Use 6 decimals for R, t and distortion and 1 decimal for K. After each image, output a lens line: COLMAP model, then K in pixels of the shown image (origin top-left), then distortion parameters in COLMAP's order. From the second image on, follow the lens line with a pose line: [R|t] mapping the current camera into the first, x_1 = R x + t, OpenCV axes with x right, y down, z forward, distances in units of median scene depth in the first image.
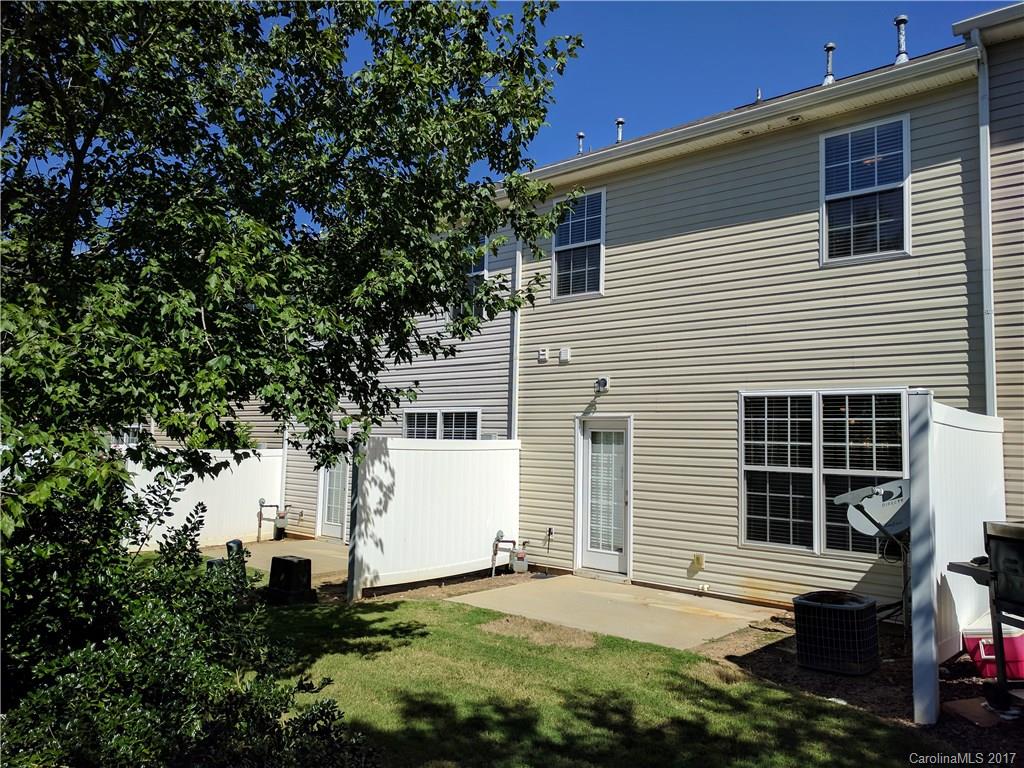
lens RADIAL K [[765.0, 0, 515.0], [0, 765.0, 384.6], [0, 0, 1]] dist [0.020040, -0.003135]
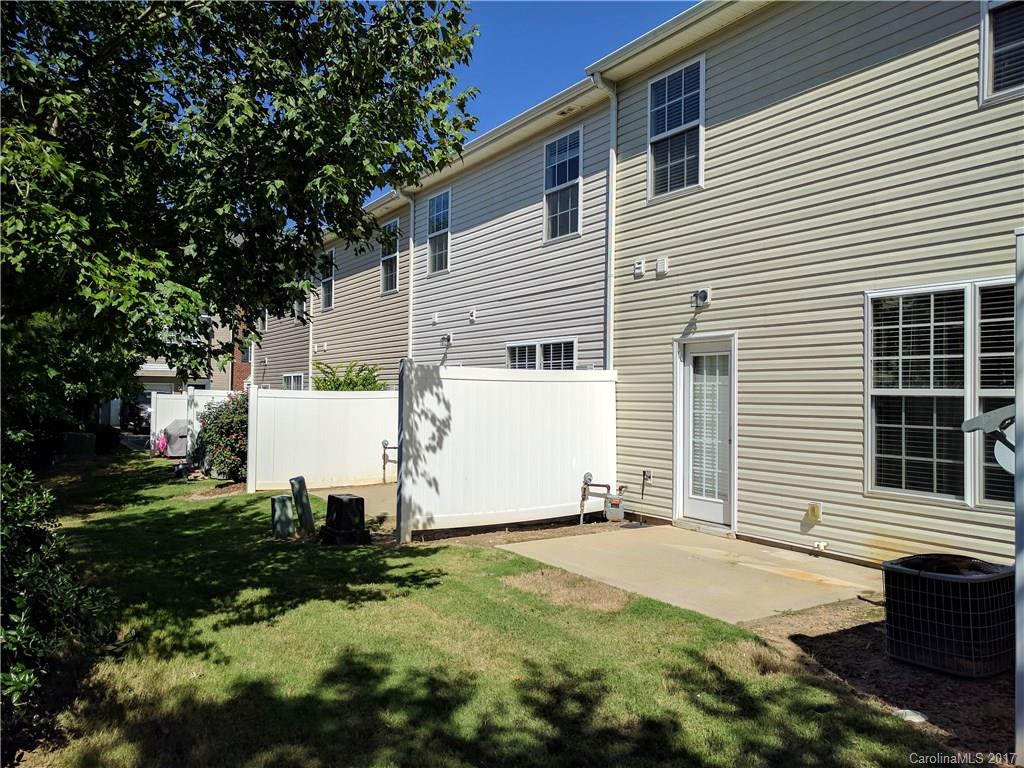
lens RADIAL K [[765.0, 0, 512.8], [0, 765.0, 384.4], [0, 0, 1]] dist [0.020040, -0.003135]
pose [[0.959277, -0.019052, -0.281823, 0.174535], [0.035836, 0.997869, 0.054520, 0.047076], [0.280183, -0.062399, 0.957916, 0.174055]]
